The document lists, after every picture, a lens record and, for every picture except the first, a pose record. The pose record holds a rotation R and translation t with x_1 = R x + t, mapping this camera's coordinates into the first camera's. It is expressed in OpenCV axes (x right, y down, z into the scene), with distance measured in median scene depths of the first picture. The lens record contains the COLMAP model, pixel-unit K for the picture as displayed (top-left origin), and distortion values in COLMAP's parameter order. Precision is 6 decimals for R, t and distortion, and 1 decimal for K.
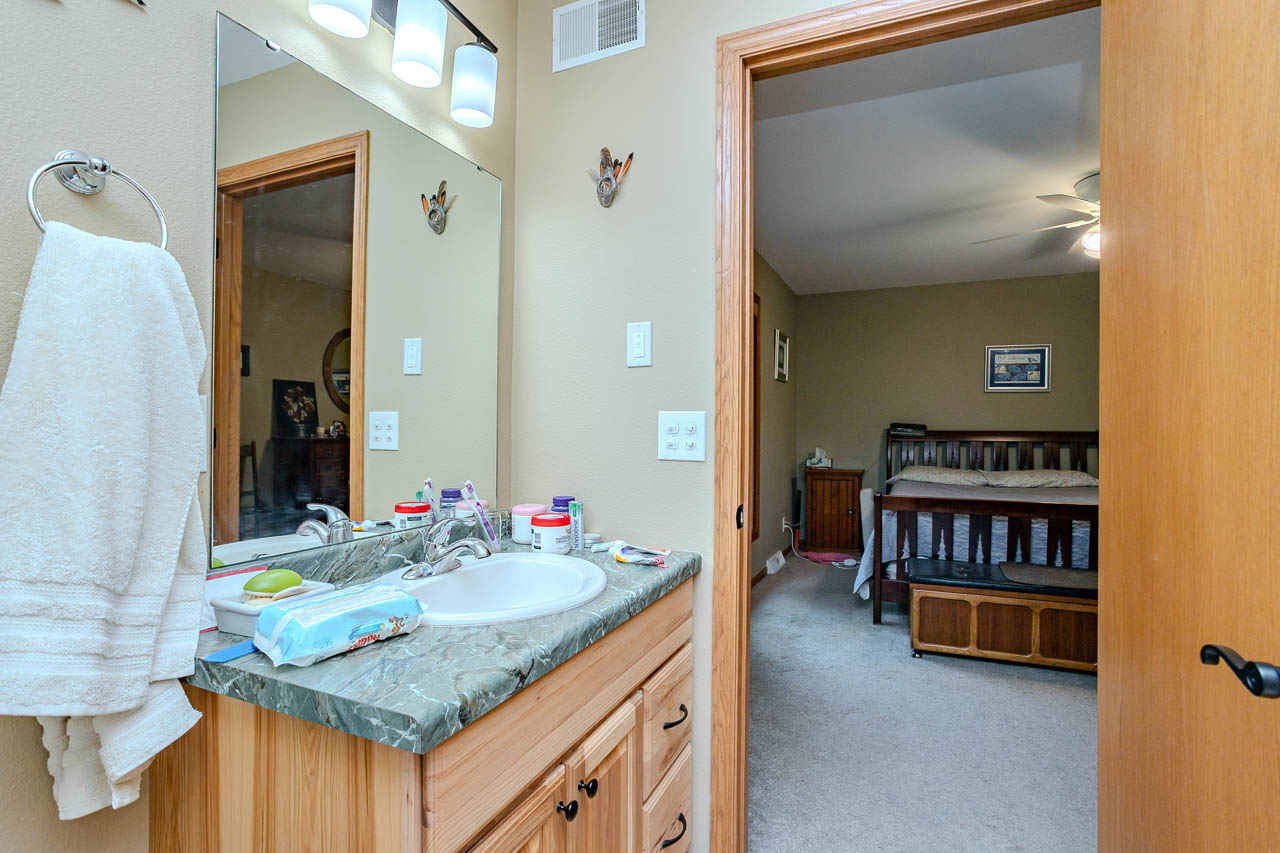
lens RADIAL K [[617.3, 0, 644.3], [0, 617.3, 423.9], [0, 0, 1]] dist [-0.046326, 0.028009]
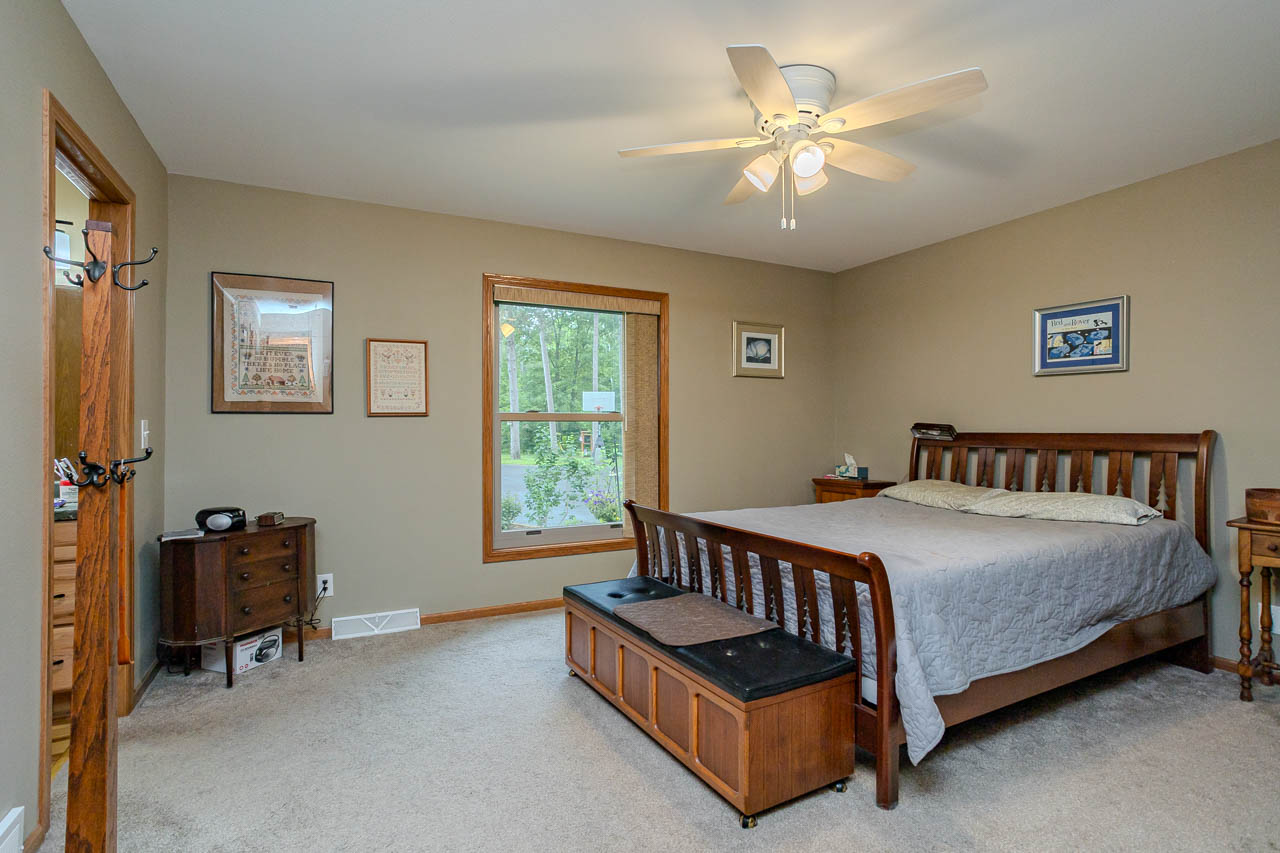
lens RADIAL K [[617.3, 0, 643.0], [0, 617.3, 425.3], [0, 0, 1]] dist [-0.046326, 0.028009]
pose [[0.796772, -0.002982, -0.604272, 0.633566], [-0.002725, 0.999960, -0.008528, 0.009777], [0.604274, 0.008442, 0.796732, 0.199132]]
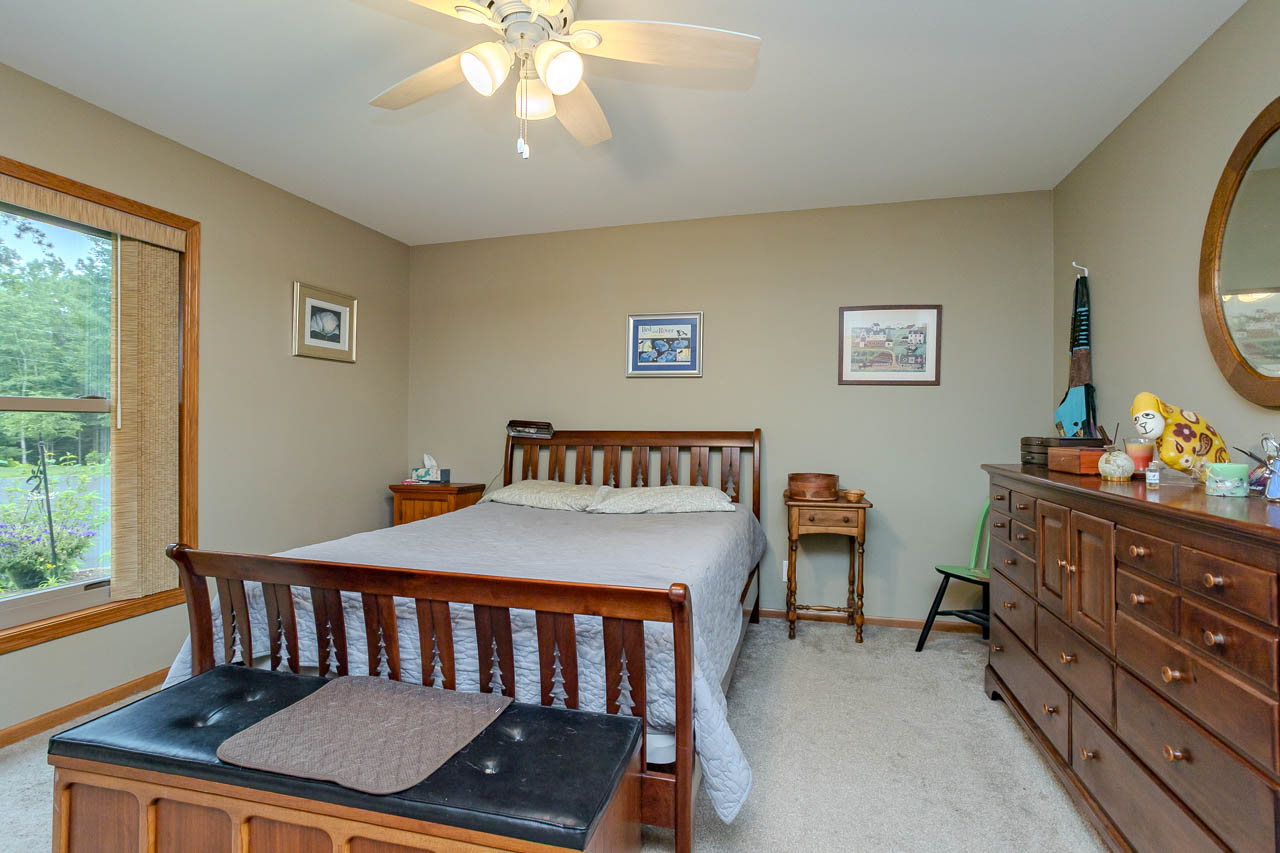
lens RADIAL K [[617.3, 0, 637.0], [0, 617.3, 425.1], [0, 0, 1]] dist [-0.046326, 0.028009]
pose [[0.988084, 0.004843, 0.153840, 0.467938], [-0.003844, 0.999970, -0.006794, 0.009523], [-0.153868, 0.006122, 0.988072, 0.280507]]
